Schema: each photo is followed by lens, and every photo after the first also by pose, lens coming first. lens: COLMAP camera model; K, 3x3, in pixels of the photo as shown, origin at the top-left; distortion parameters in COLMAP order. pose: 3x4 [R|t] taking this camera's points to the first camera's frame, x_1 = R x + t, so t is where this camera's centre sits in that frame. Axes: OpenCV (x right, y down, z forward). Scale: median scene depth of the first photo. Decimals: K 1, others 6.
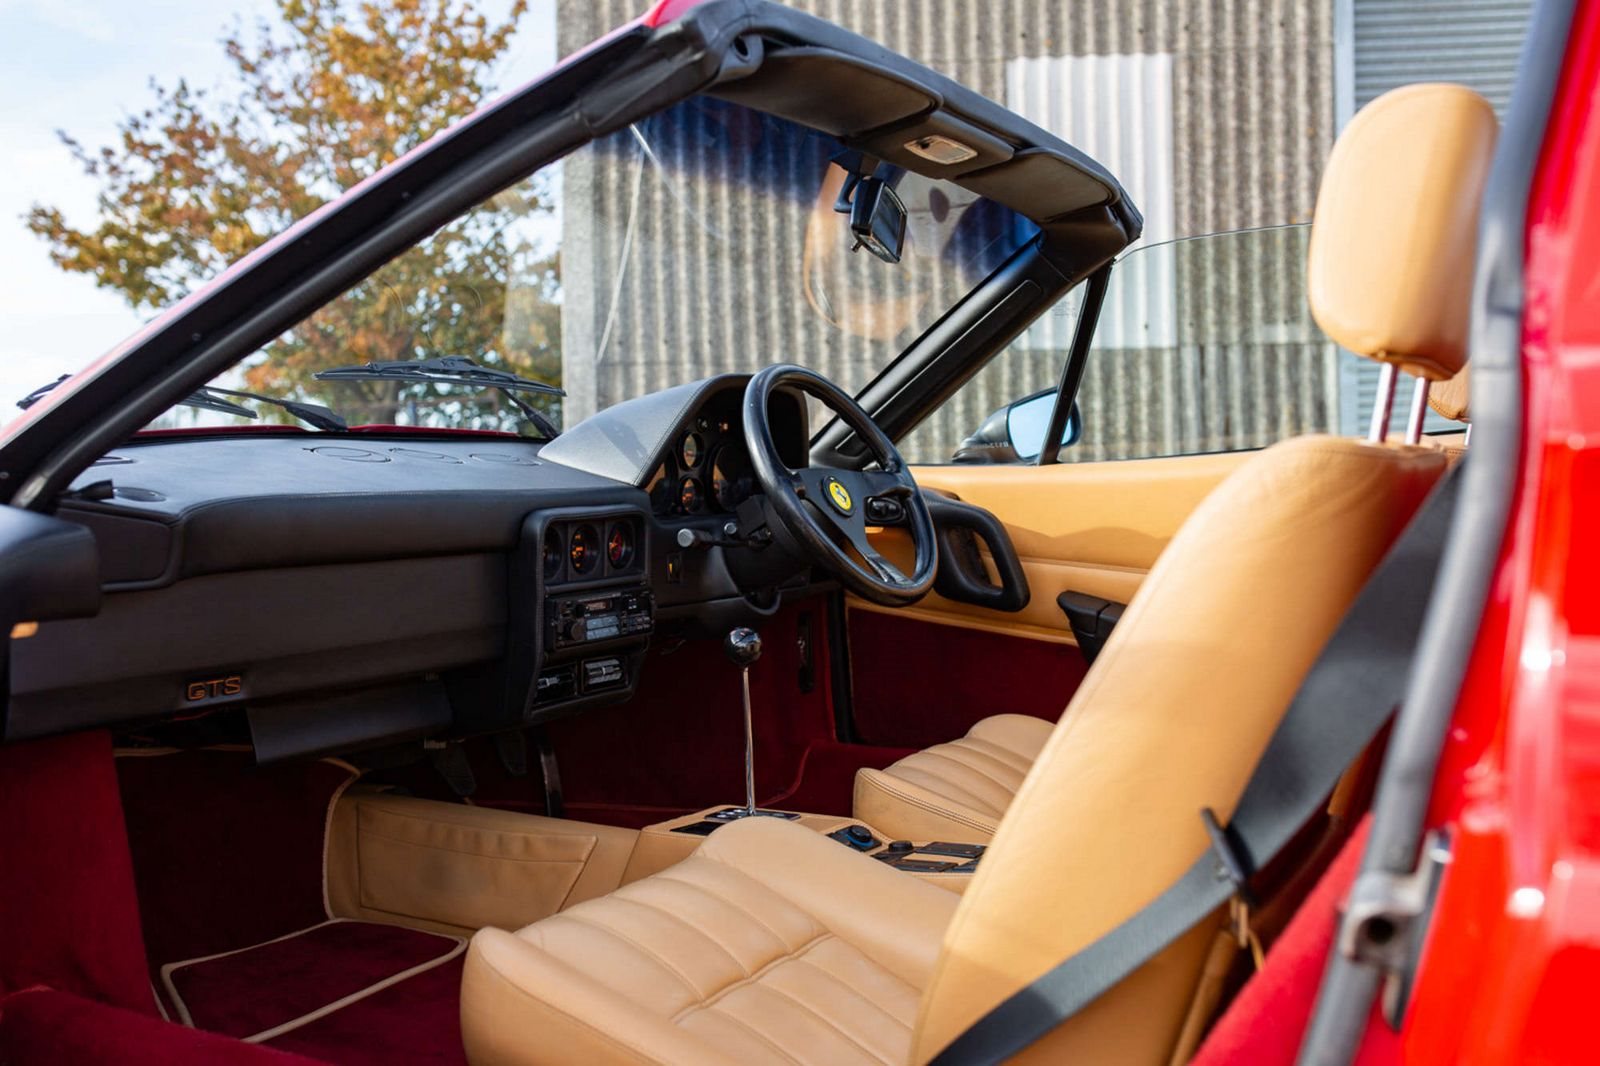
lens RADIAL K [[1622.0, 0, 801.5], [0, 1622.0, 523.1], [0, 0, 1]] dist [-0.024978, 0.000000]
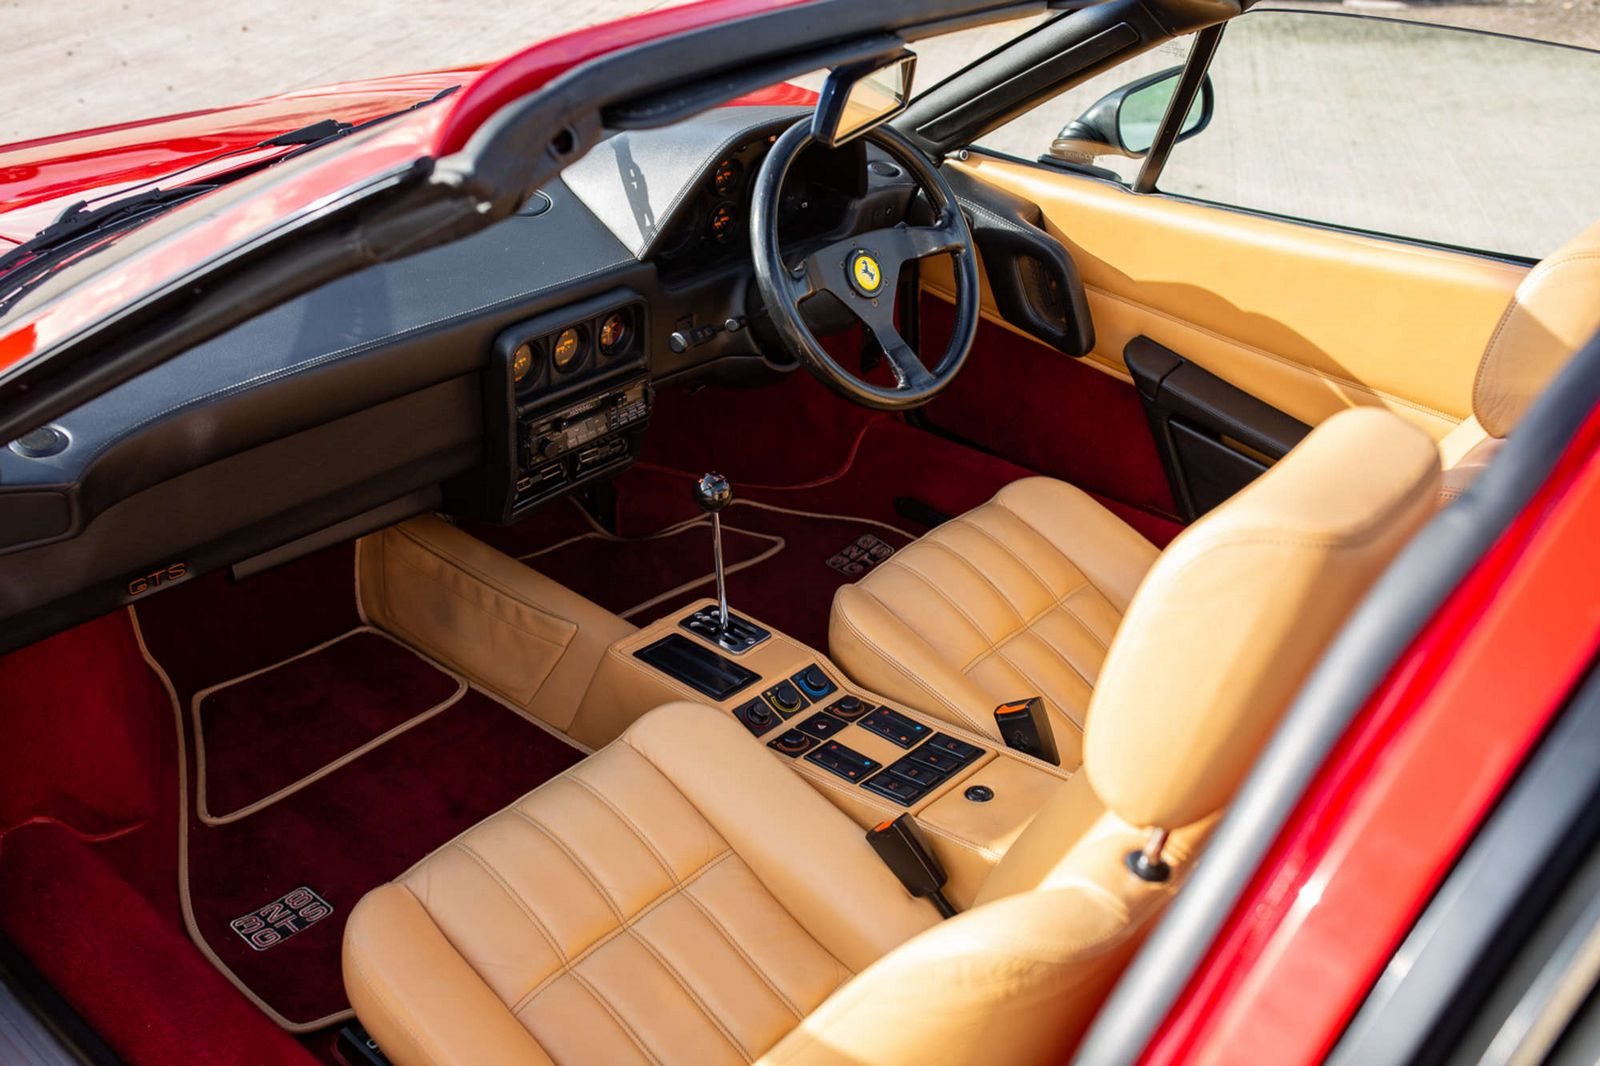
lens RADIAL K [[1622.0, 0, 791.9], [0, 1622.0, 534.9], [0, 0, 1]] dist [-0.024978, 0.000000]
pose [[0.979687, 0.134362, -0.148866, 0.145030], [-0.048833, 0.879842, 0.472751, -0.332906], [0.194498, -0.455878, 0.868531, 0.142234]]
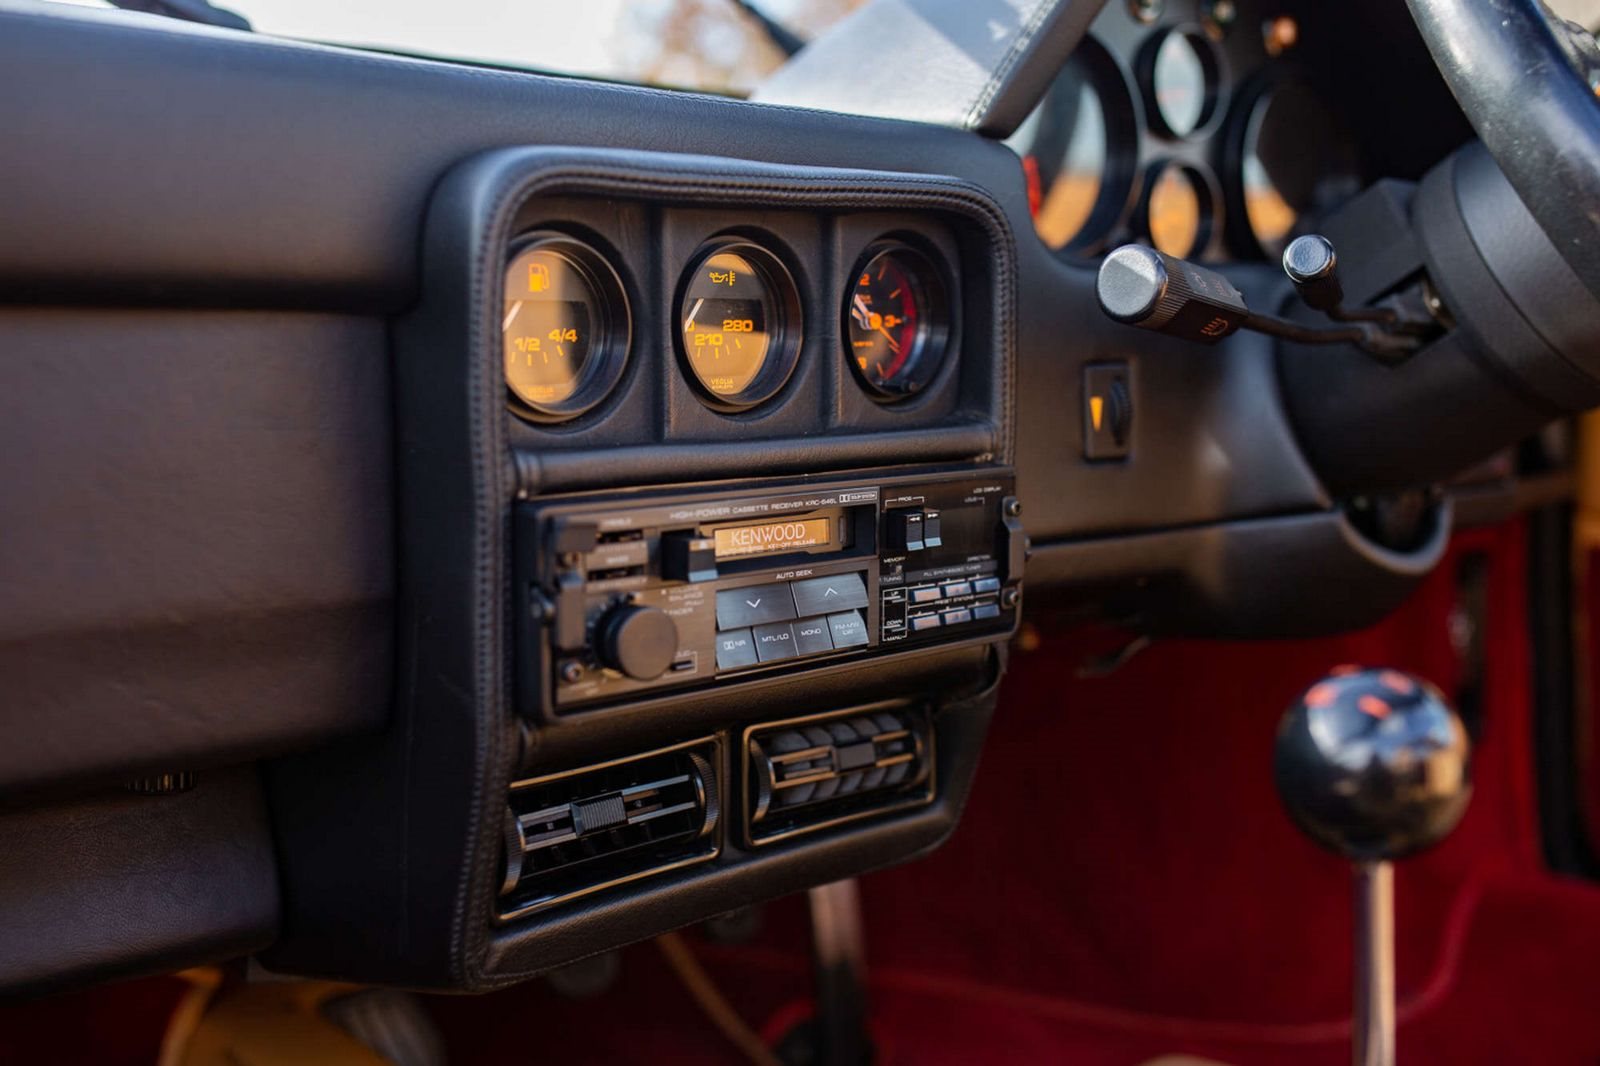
lens RADIAL K [[1622.0, 0, 811.4], [0, 1622.0, 528.0], [0, 0, 1]] dist [-0.024978, 0.000000]
pose [[0.949601, 0.029775, -0.312044, -0.037289], [-0.010495, 0.997940, 0.063285, 0.031817], [0.313286, -0.056820, 0.947958, 0.722856]]
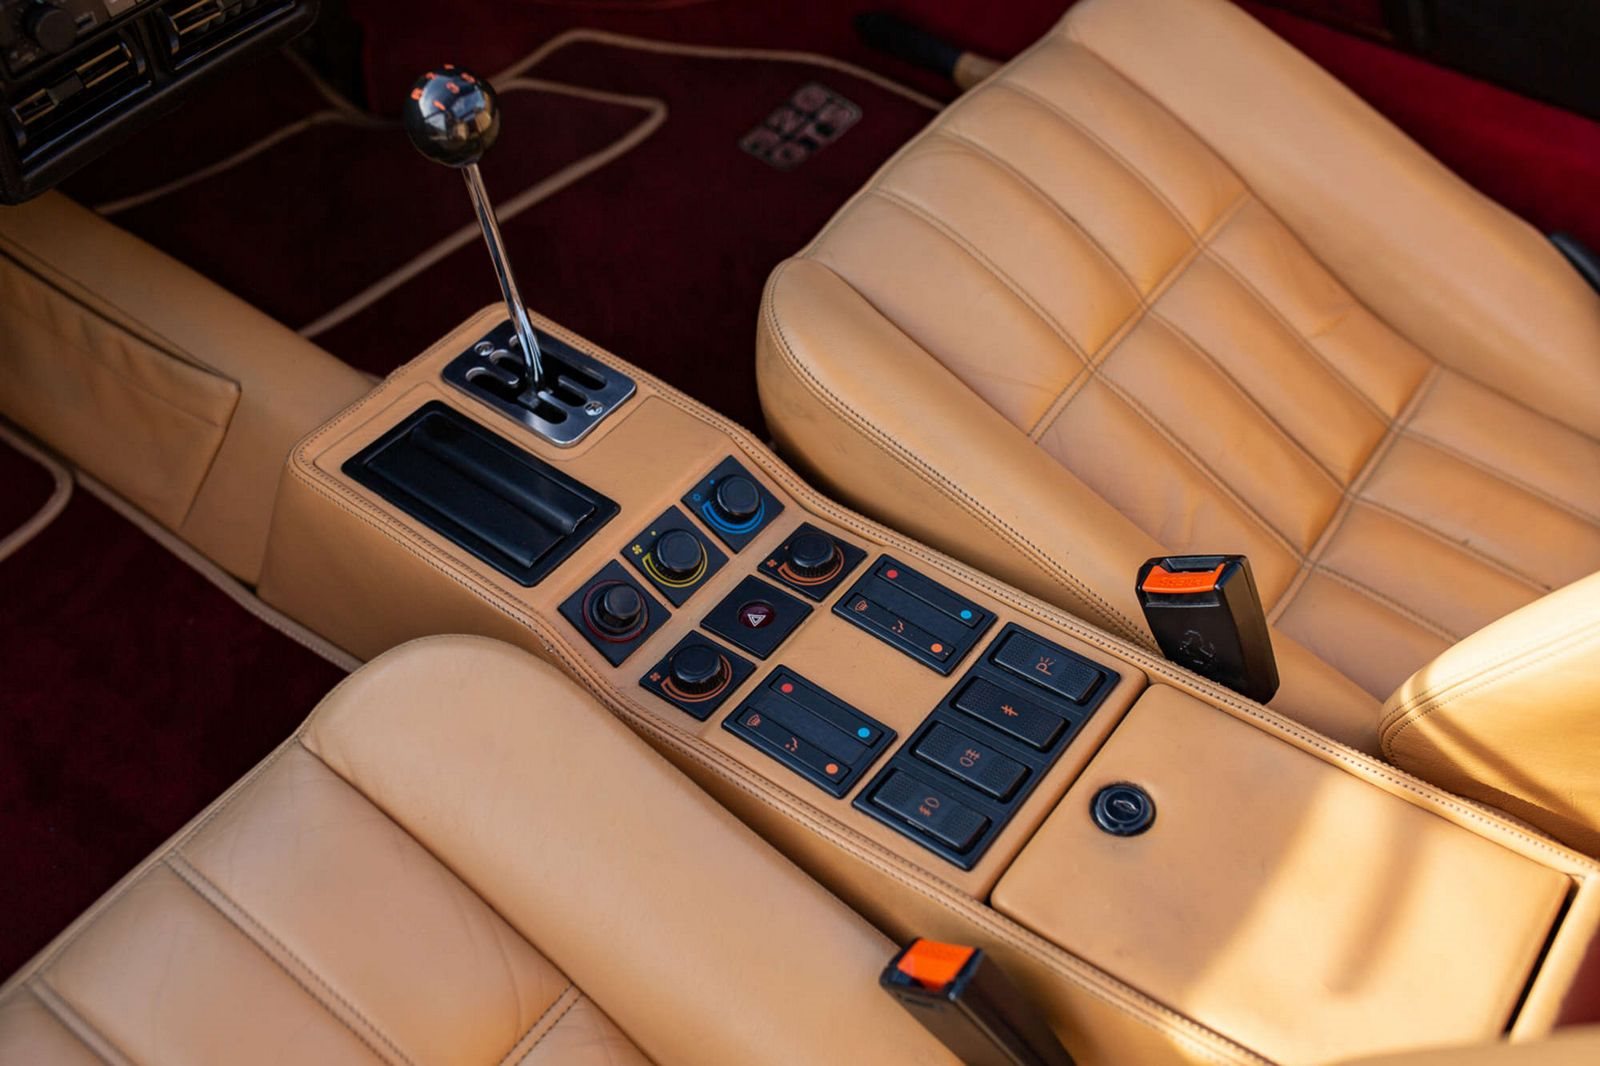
lens RADIAL K [[1622.0, 0, 797.6], [0, 1622.0, 544.3], [0, 0, 1]] dist [-0.024978, 0.000000]
pose [[0.992705, 0.101451, -0.065147, 0.077883], [-0.019576, 0.668792, 0.743192, -0.139011], [0.118967, -0.736495, 0.665899, 0.612749]]
